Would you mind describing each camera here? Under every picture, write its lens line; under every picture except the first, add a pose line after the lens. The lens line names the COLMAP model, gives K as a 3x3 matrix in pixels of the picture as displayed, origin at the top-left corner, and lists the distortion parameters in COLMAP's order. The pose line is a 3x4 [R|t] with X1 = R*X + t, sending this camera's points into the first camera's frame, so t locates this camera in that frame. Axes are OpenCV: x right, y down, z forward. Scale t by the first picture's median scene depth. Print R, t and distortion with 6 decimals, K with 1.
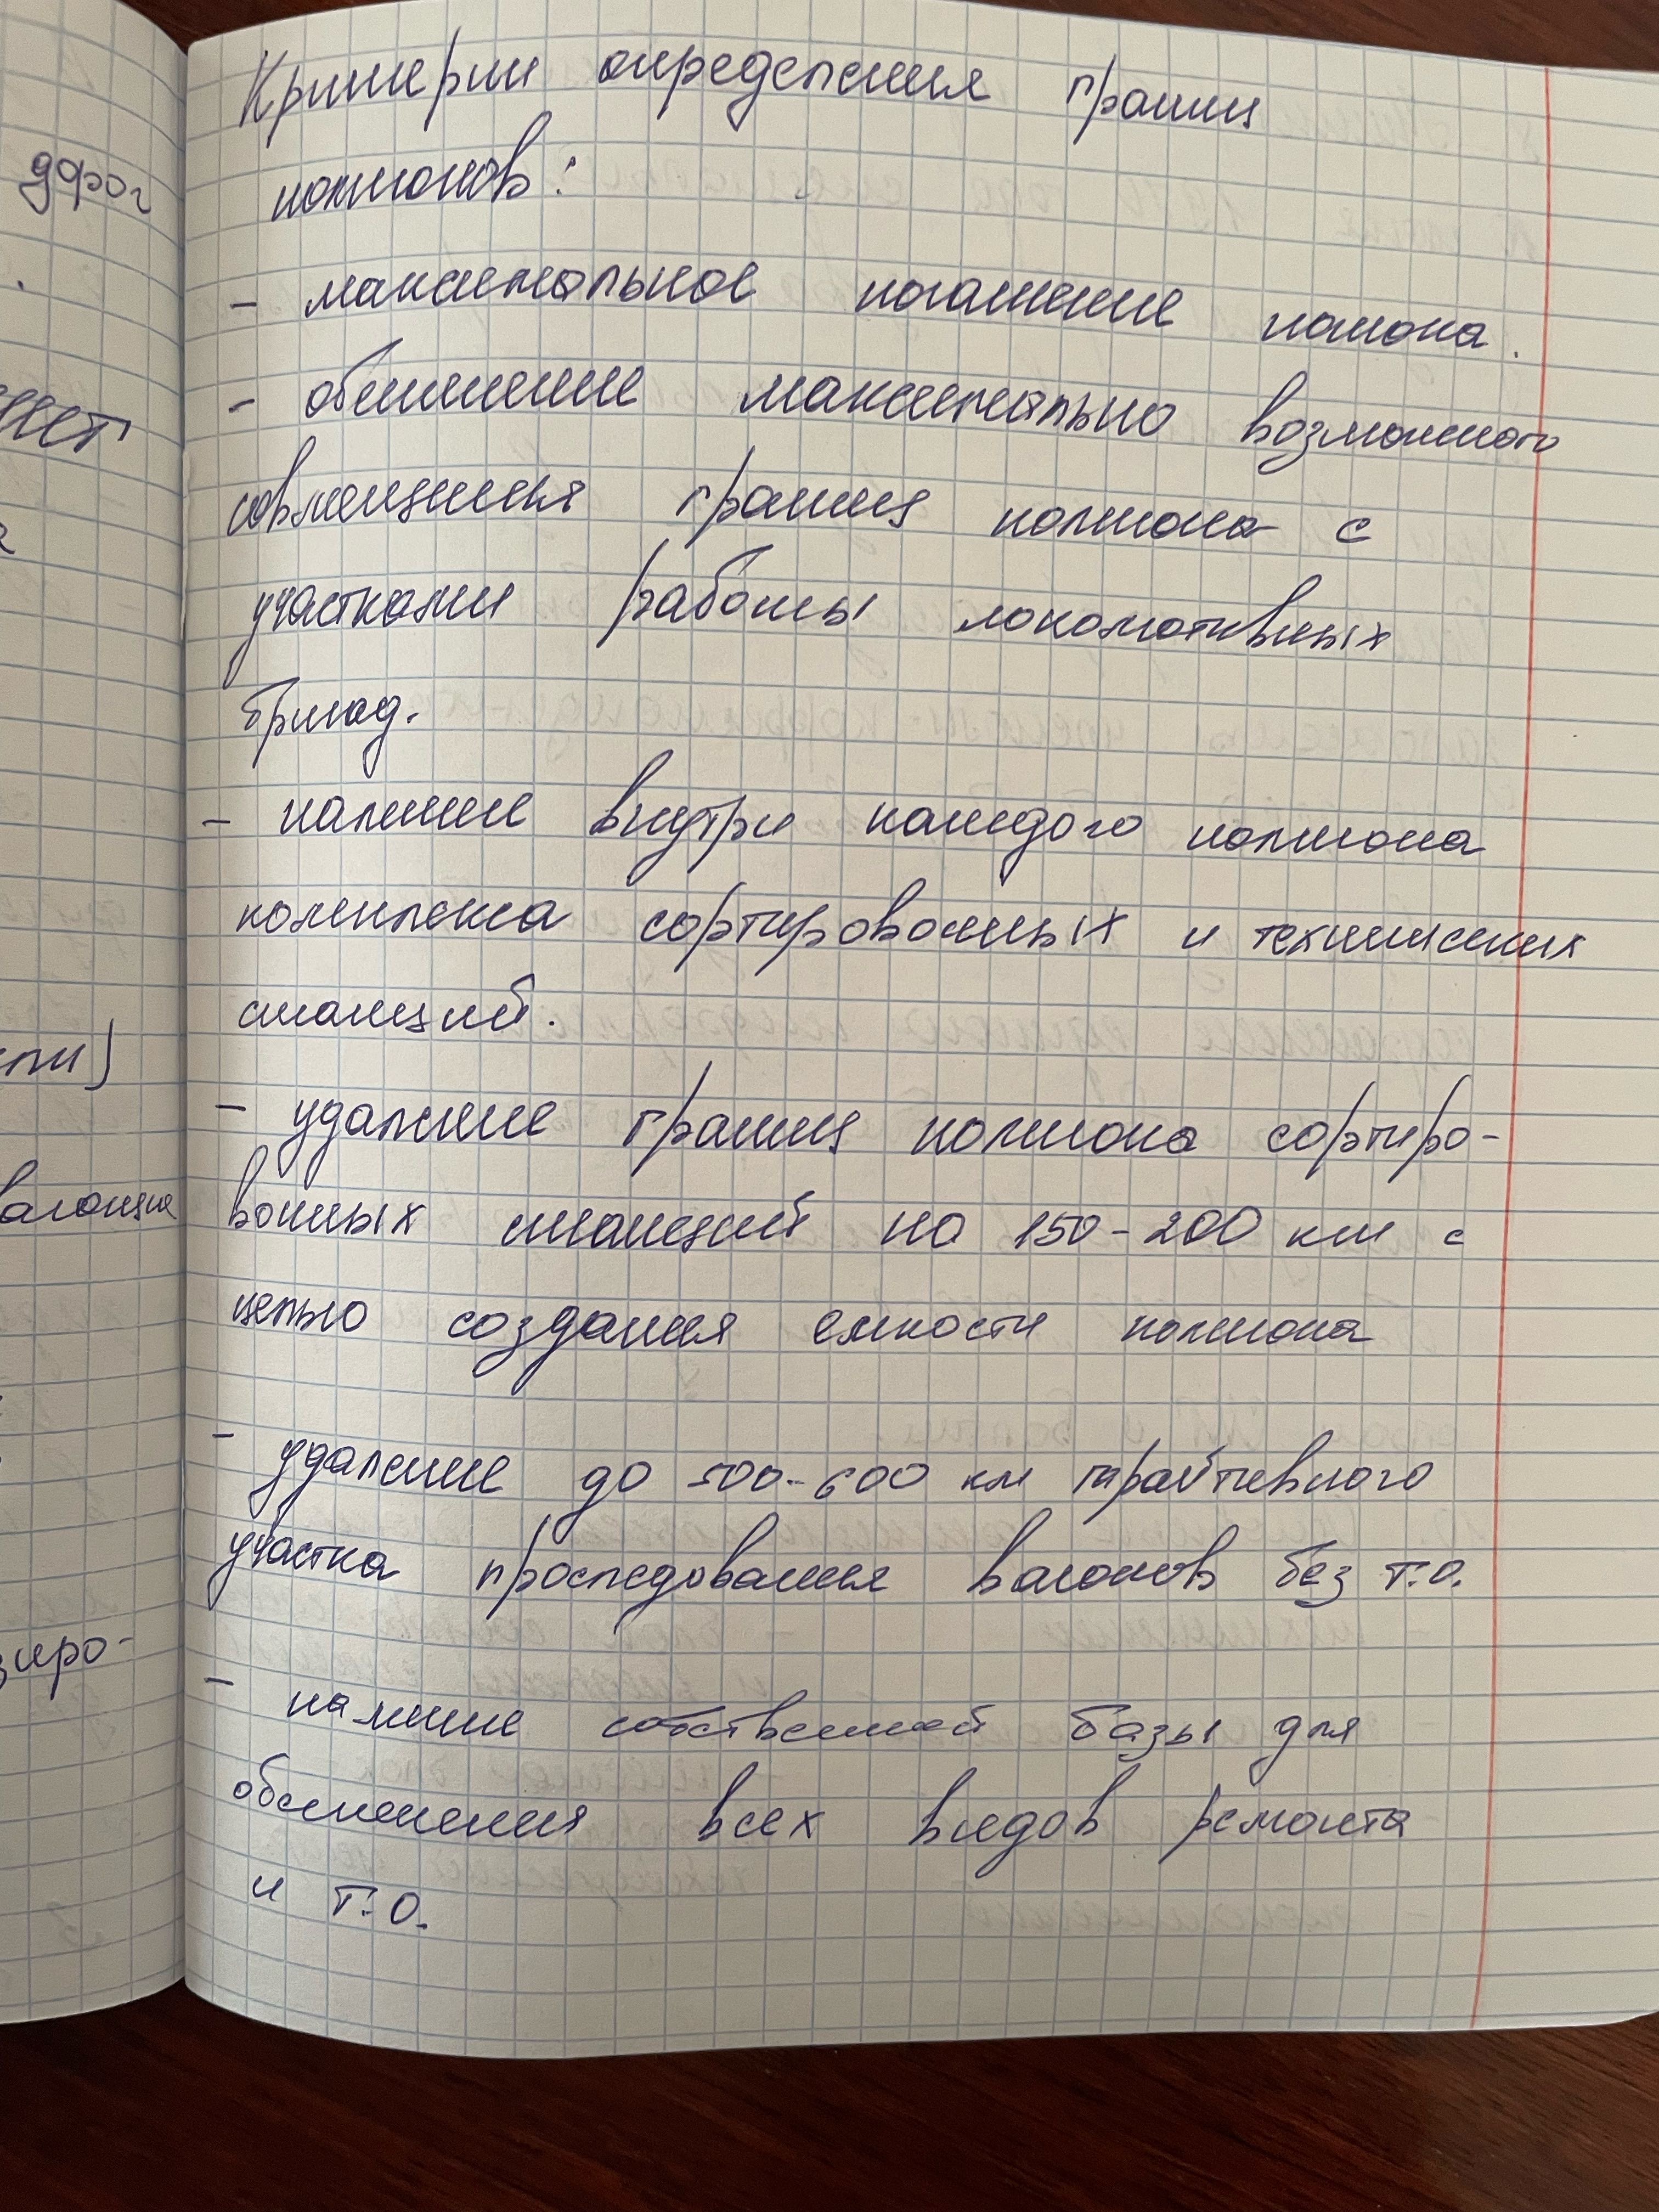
lens RADIAL K [[1307.1, 0, 829.3], [0, 1307.1, 1115.9], [0, 0, 1]] dist [0.002496, -0.029295]
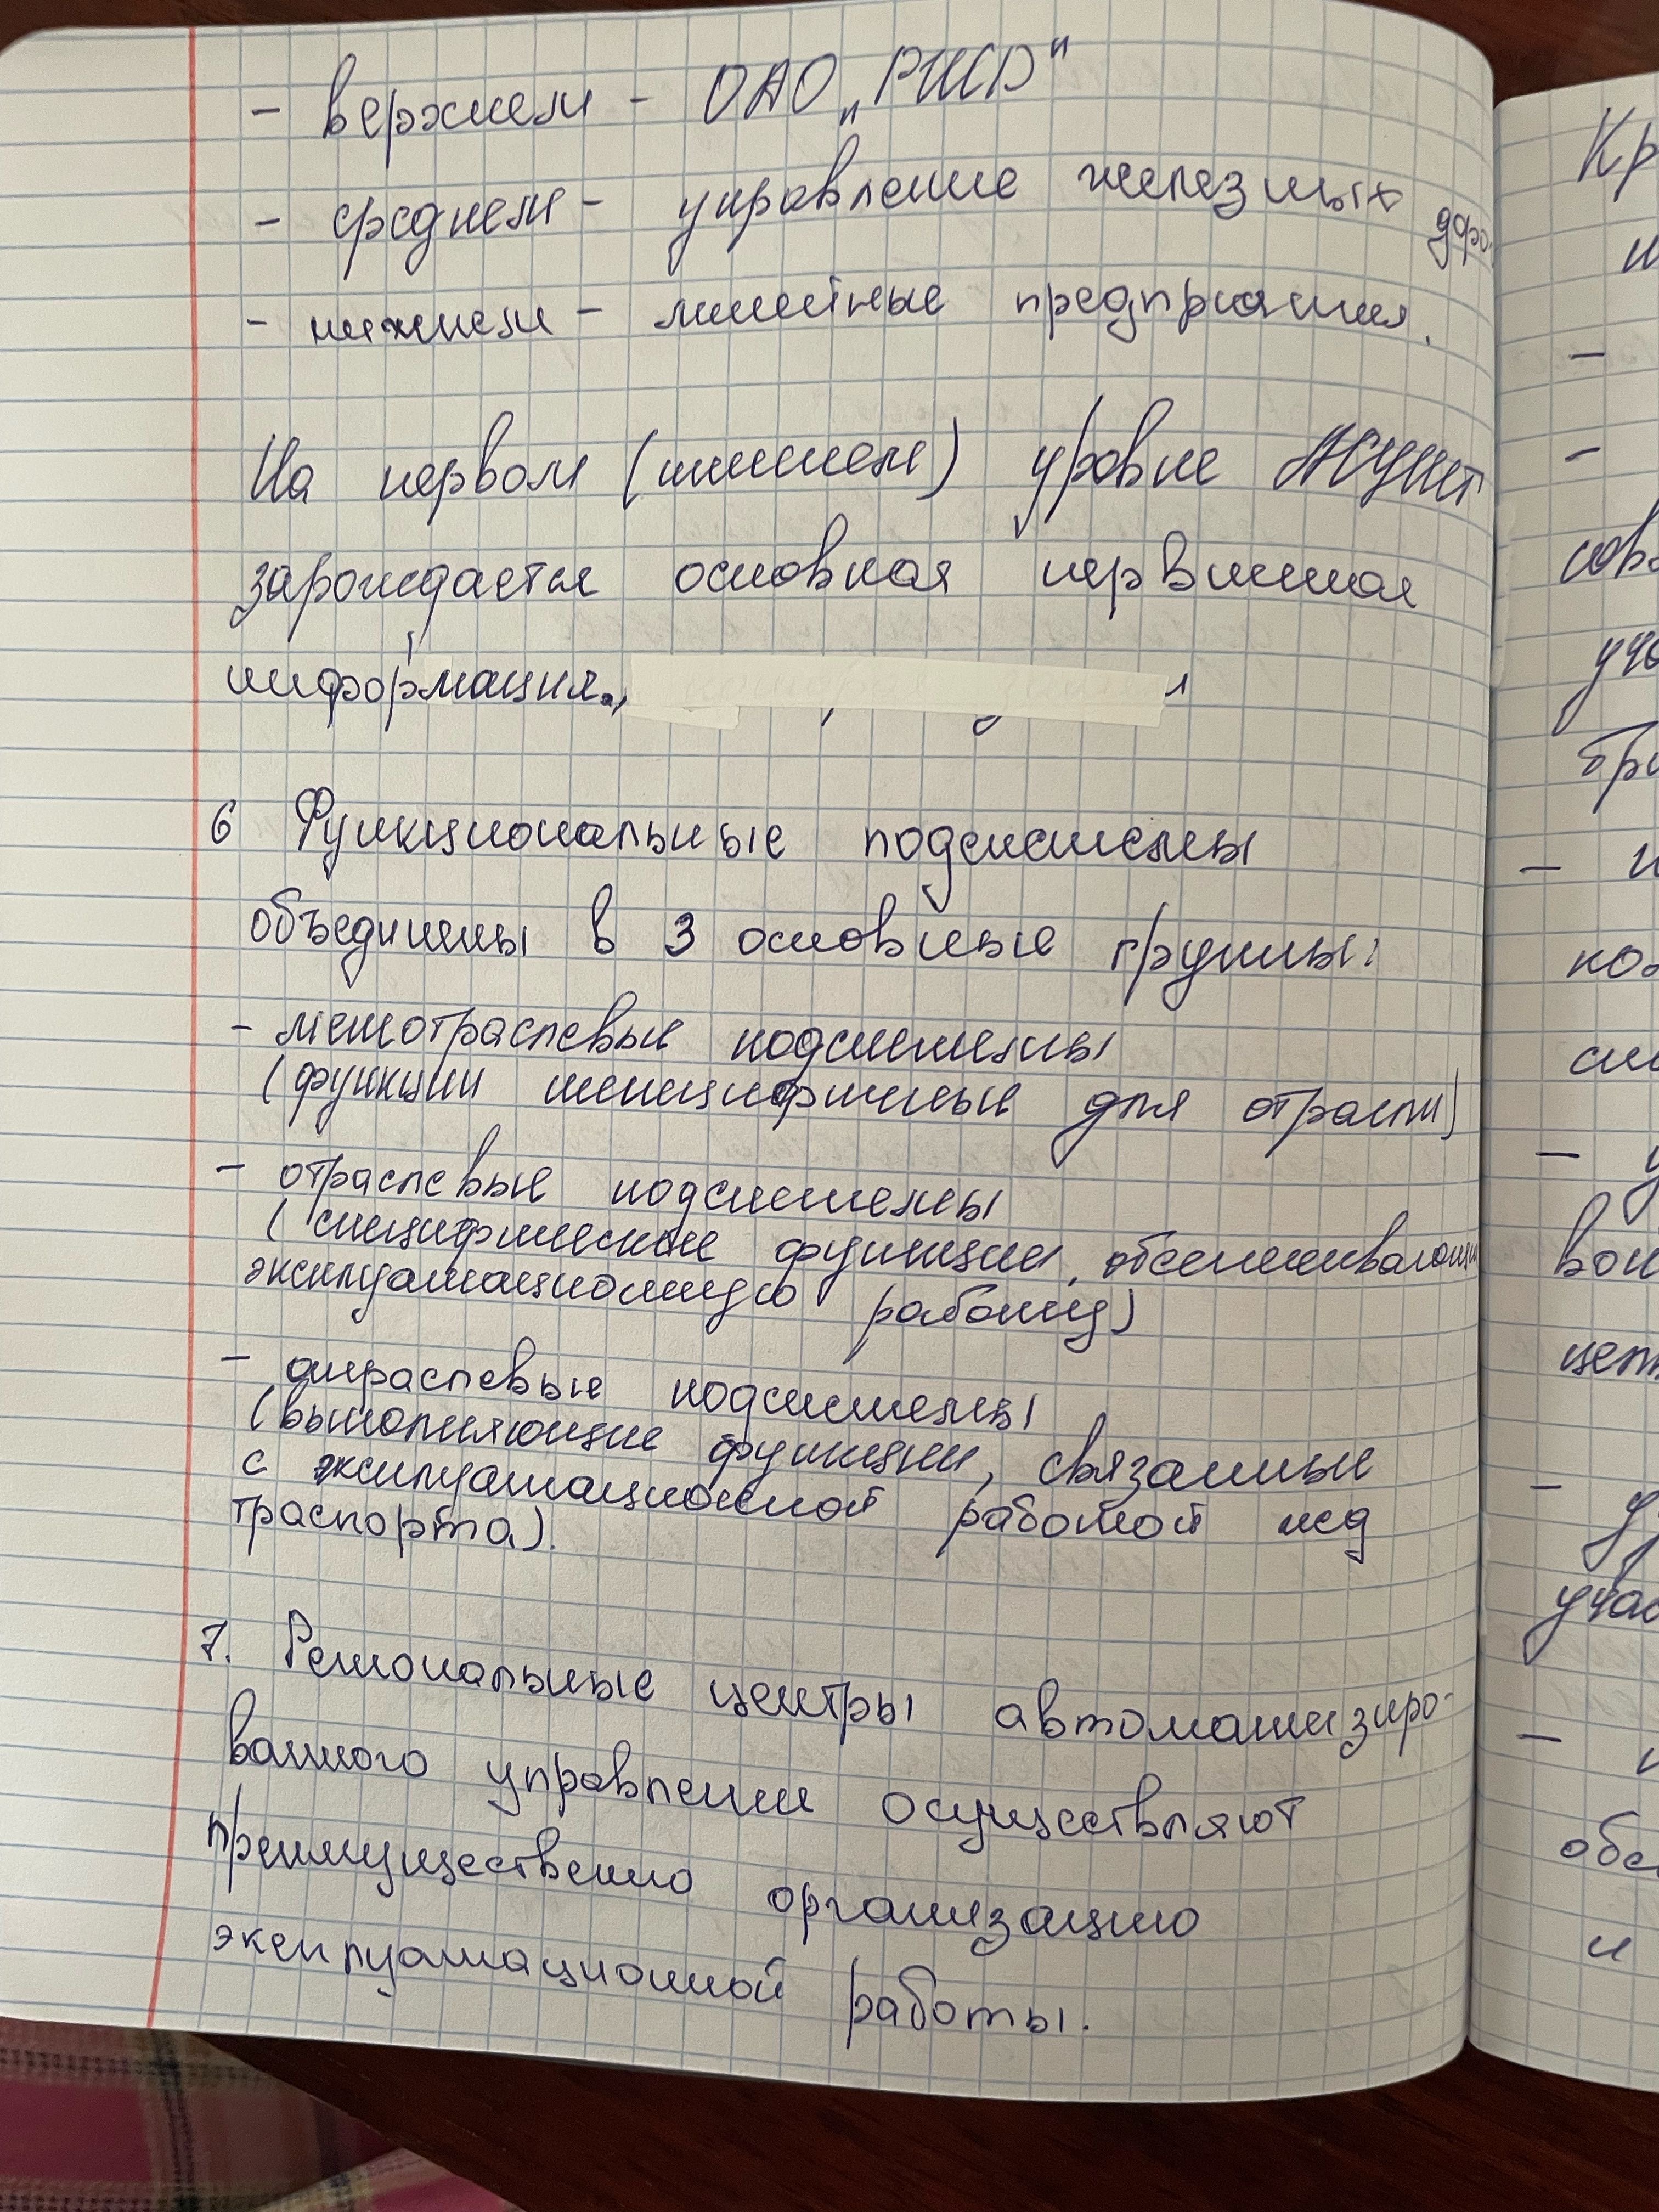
lens RADIAL K [[1307.1, 0, 829.3], [0, 1307.1, 1115.9], [0, 0, 1]] dist [0.002496, -0.029295]
pose [[0.995332, -0.018224, -0.094773, -0.925702], [0.016153, 0.999615, -0.022566, -0.022623], [0.095148, 0.020929, 0.995243, -0.038845]]
